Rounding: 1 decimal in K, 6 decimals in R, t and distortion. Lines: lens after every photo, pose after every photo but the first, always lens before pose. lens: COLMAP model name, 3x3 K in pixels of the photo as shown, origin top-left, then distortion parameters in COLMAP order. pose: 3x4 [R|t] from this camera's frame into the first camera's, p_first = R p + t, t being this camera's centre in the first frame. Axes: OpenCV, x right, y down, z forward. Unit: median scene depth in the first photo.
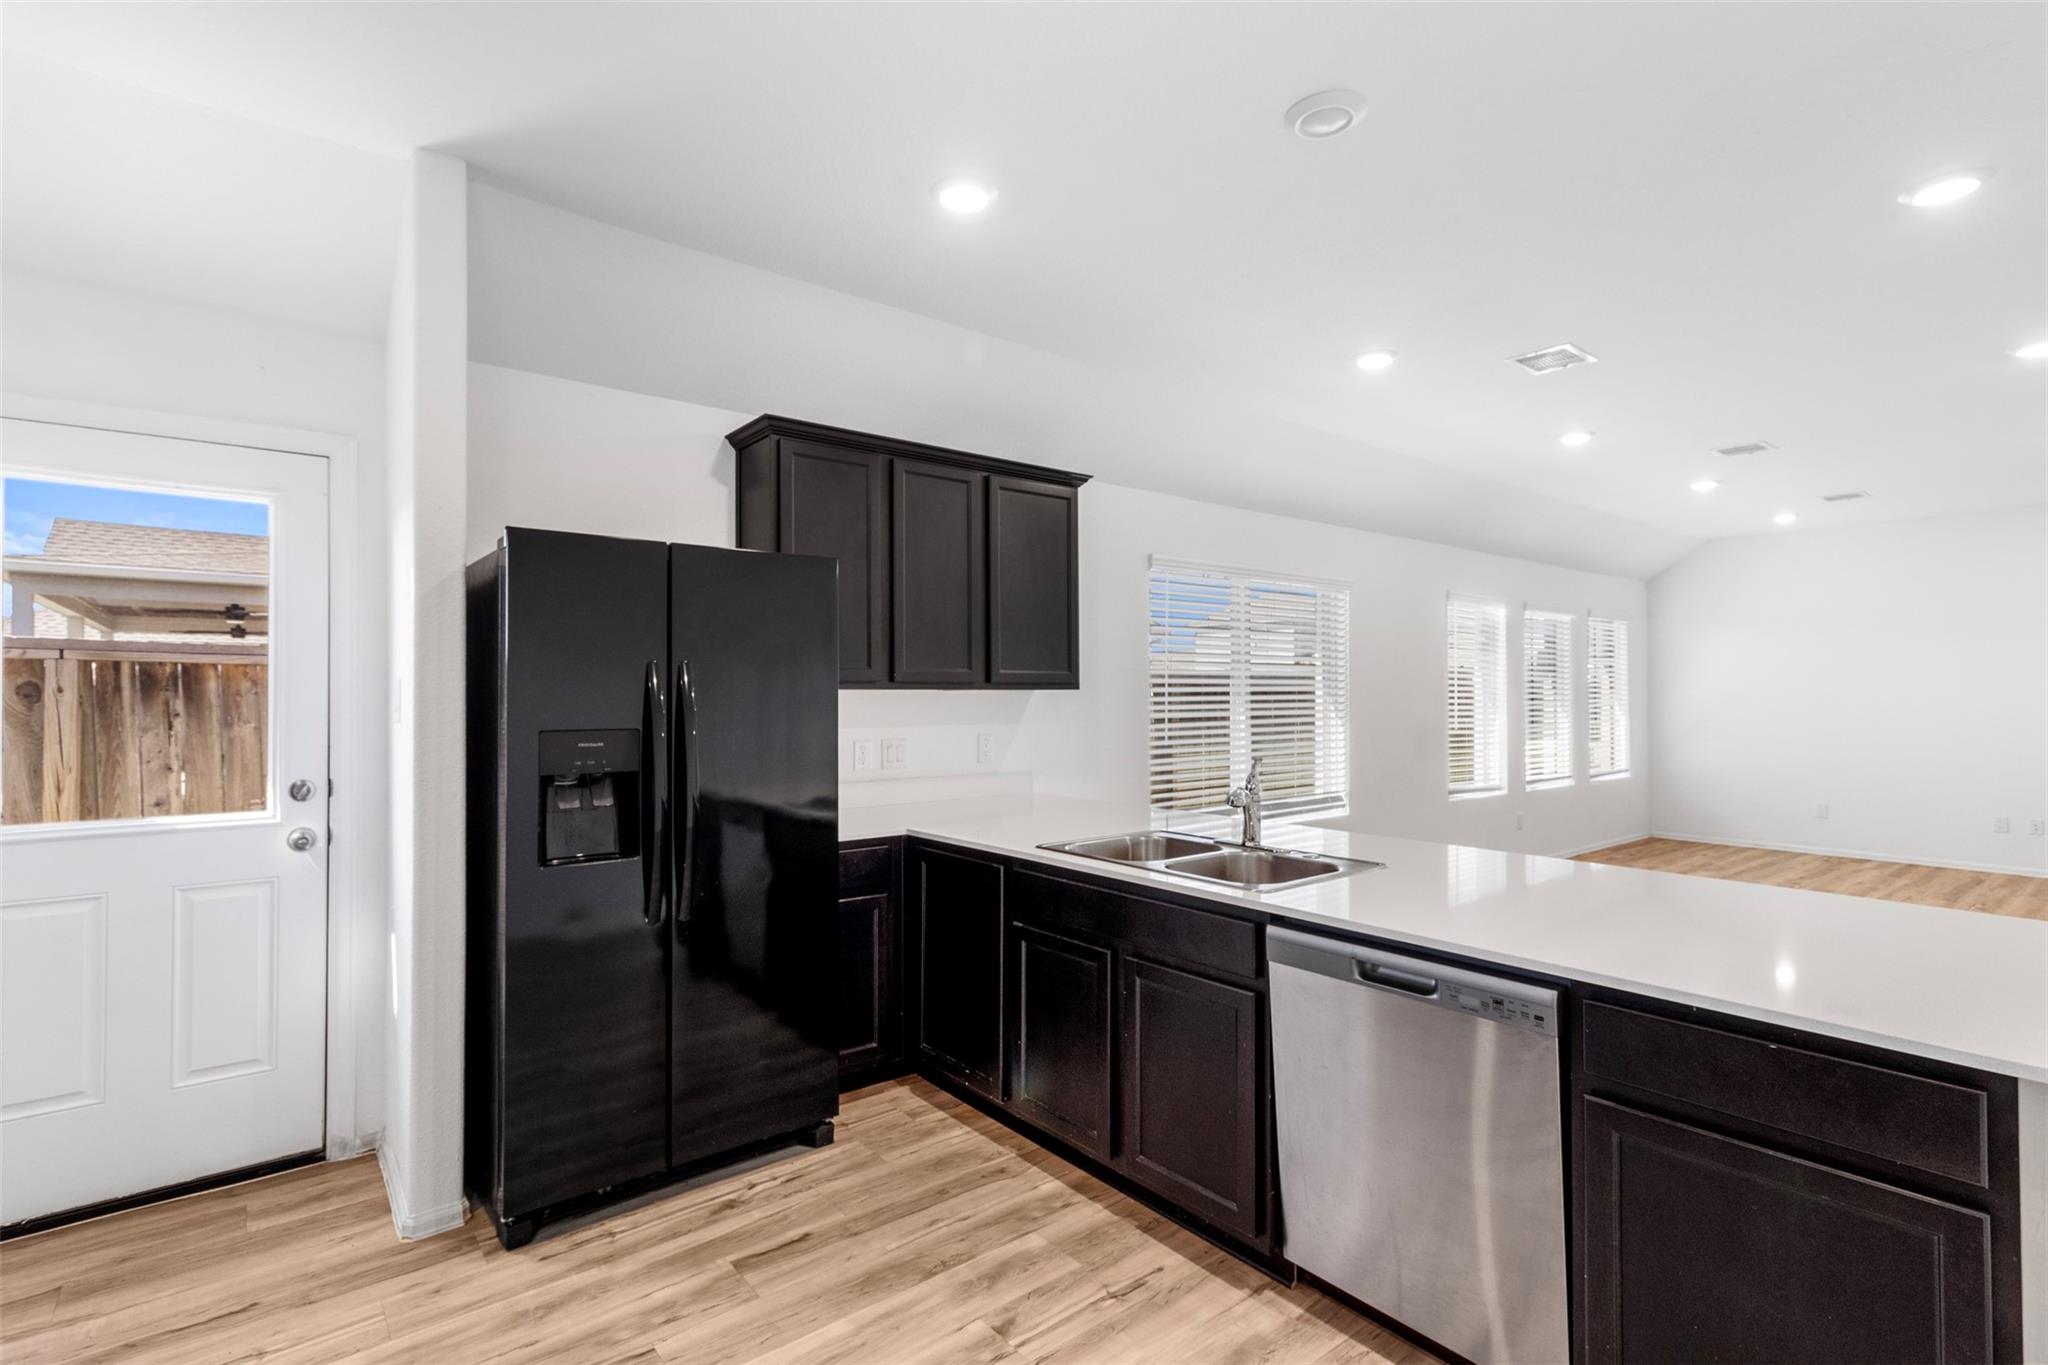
lens RADIAL K [[967.3, 0, 971.0], [0, 967.3, 685.1], [0, 0, 1]] dist [0.005007, -0.001148]
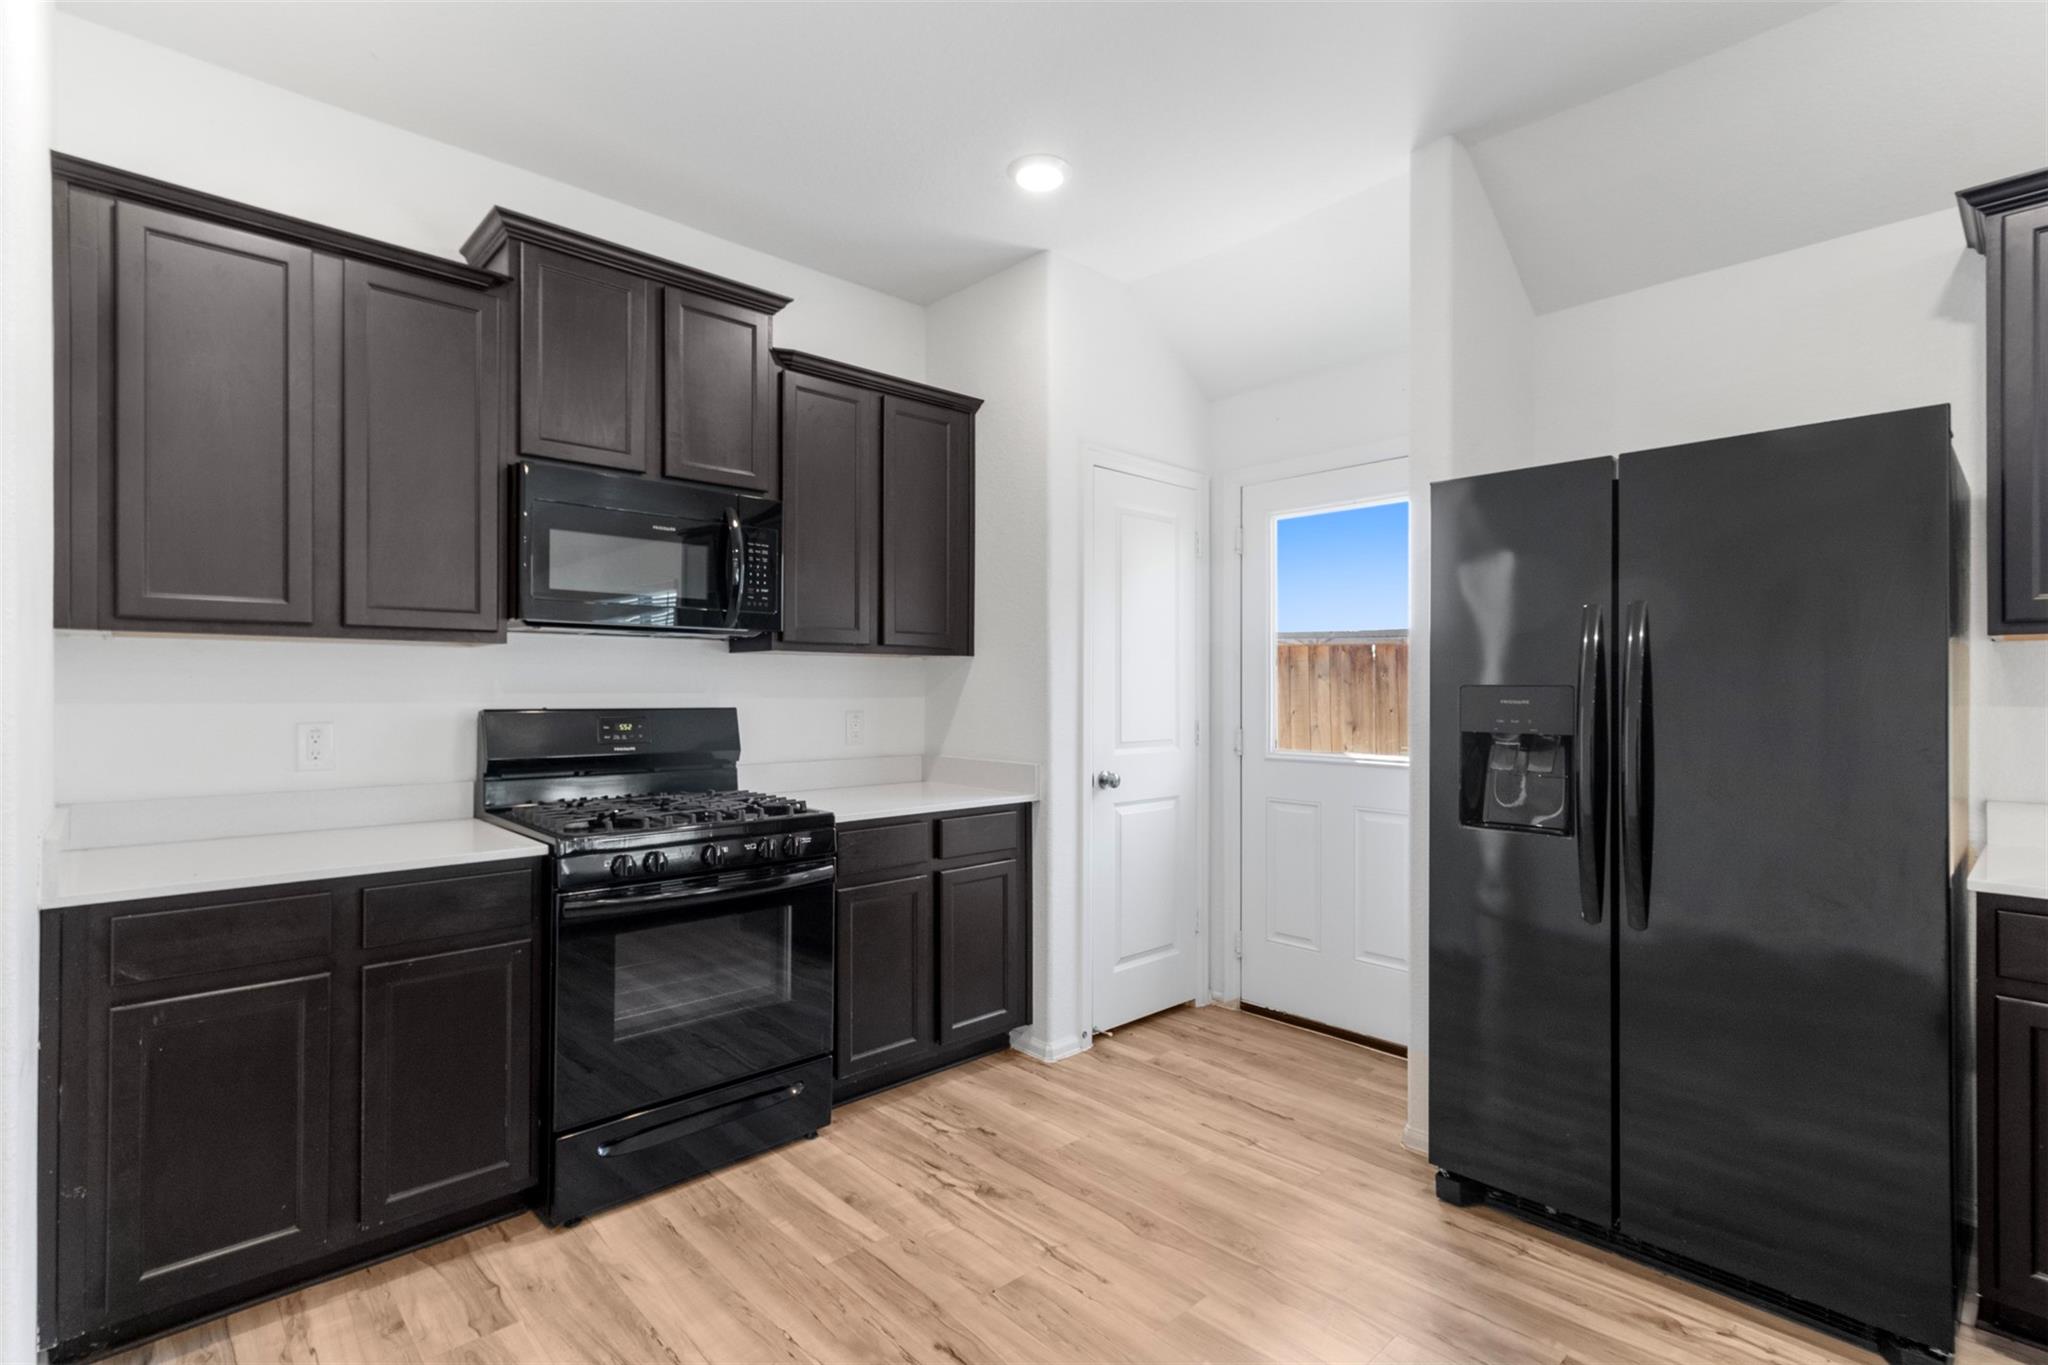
lens RADIAL K [[967.3, 0, 1003.3], [0, 967.3, 679.8], [0, 0, 1]] dist [0.005007, -0.001148]
pose [[0.077362, -0.004796, -0.996992, 0.468232], [0.006050, 0.999972, -0.004341, 0.041415], [0.996985, -0.005696, 0.077389, 0.444860]]
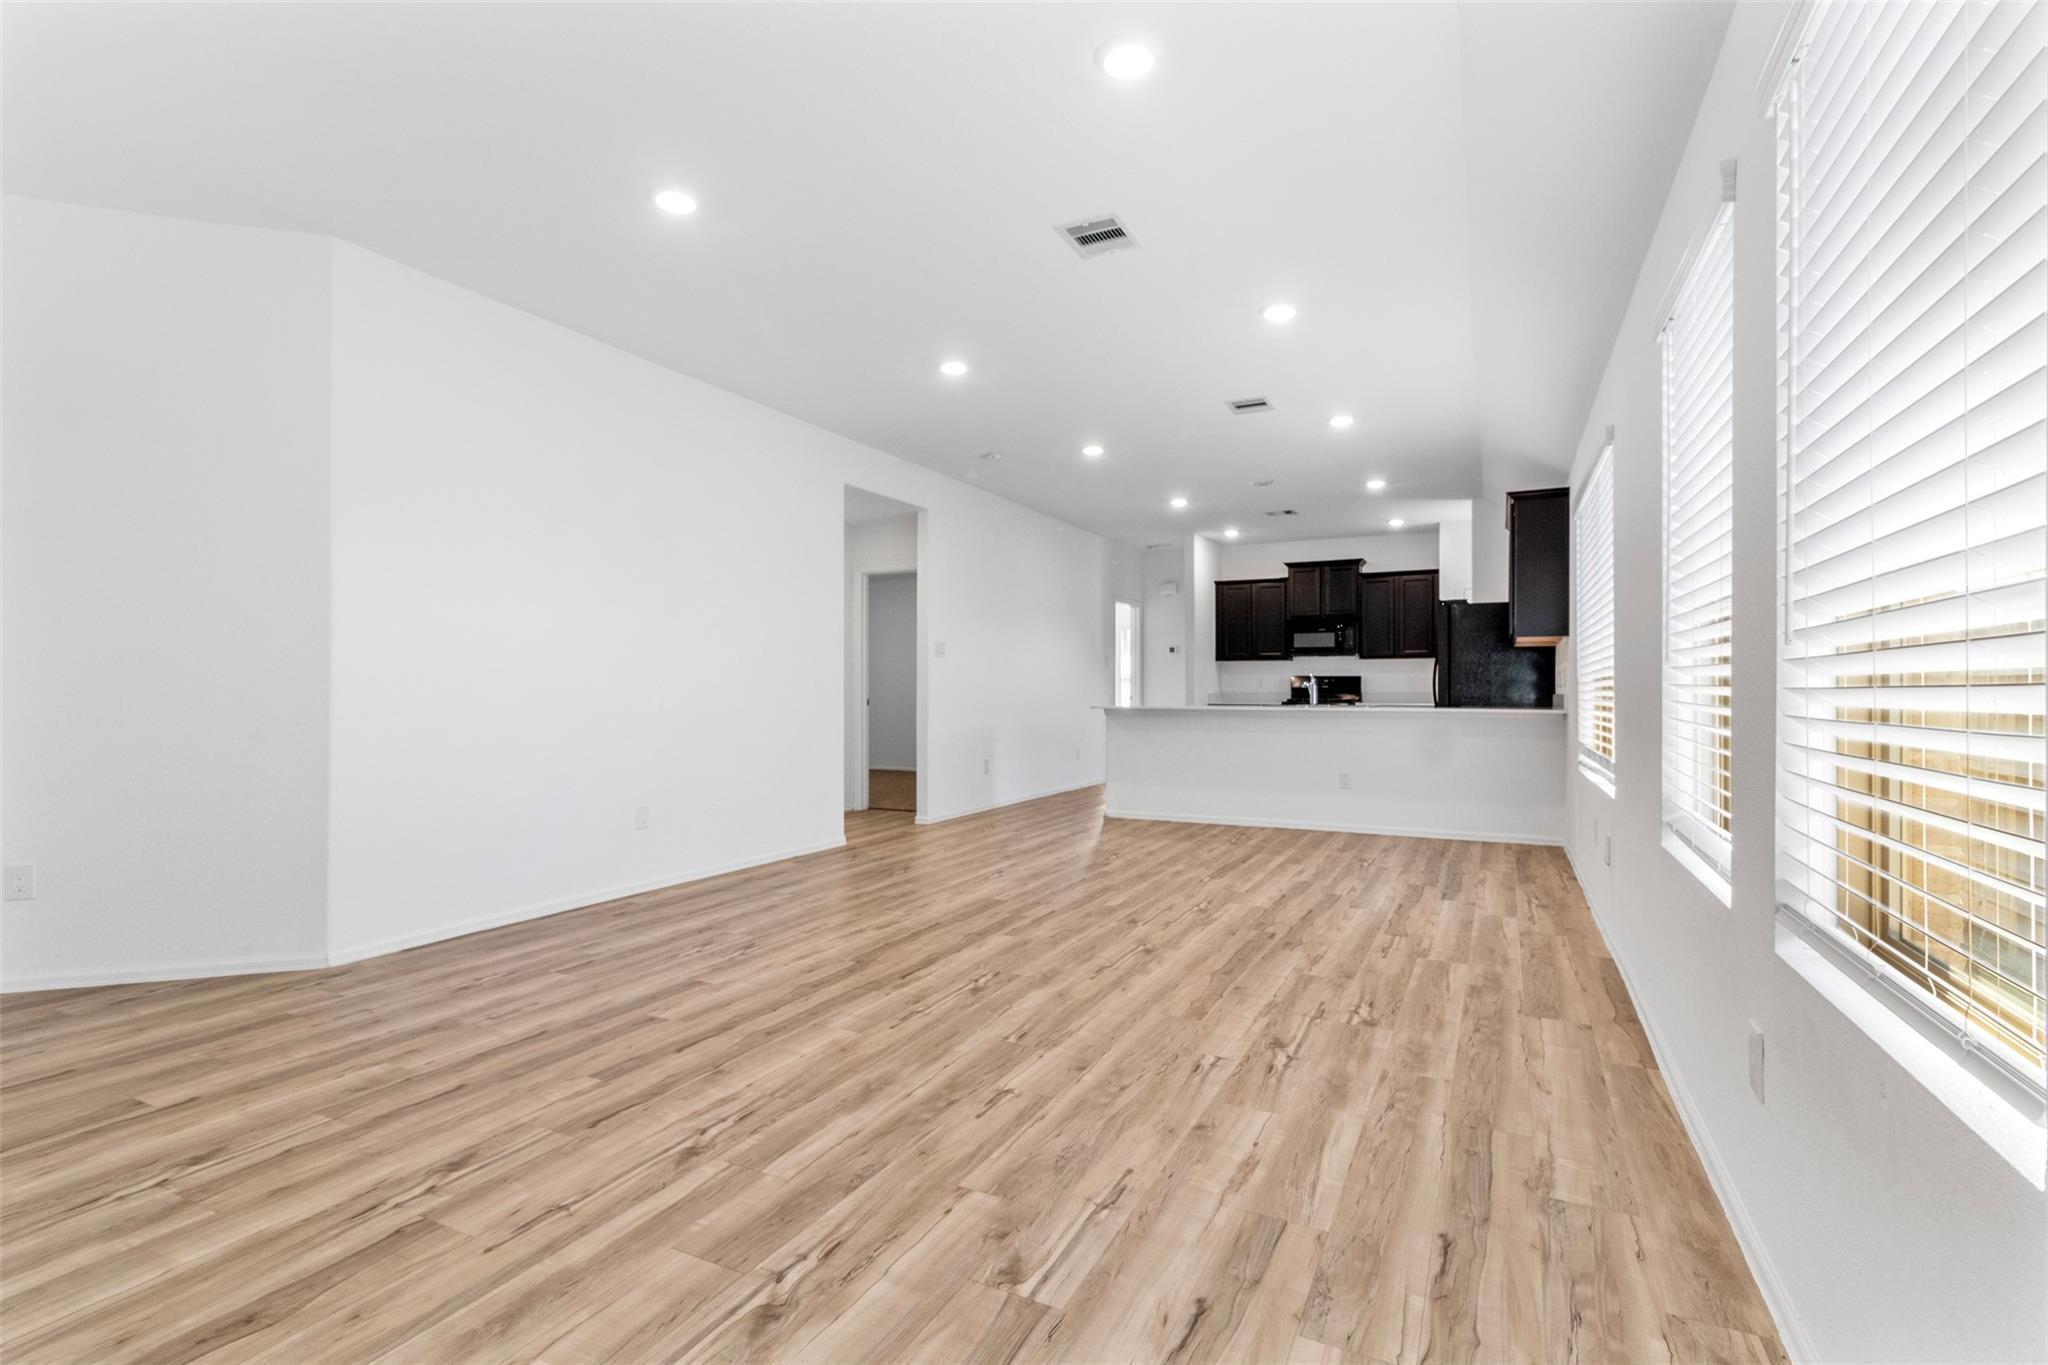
lens RADIAL K [[967.3, 0, 1005.9], [0, 967.3, 683.2], [0, 0, 1]] dist [0.005007, -0.001148]
pose [[-0.904064, -0.001712, -0.427394, 2.431021], [0.005445, 0.999865, -0.015523, 0.158790], [0.427363, -0.016361, -0.903932, 3.334627]]
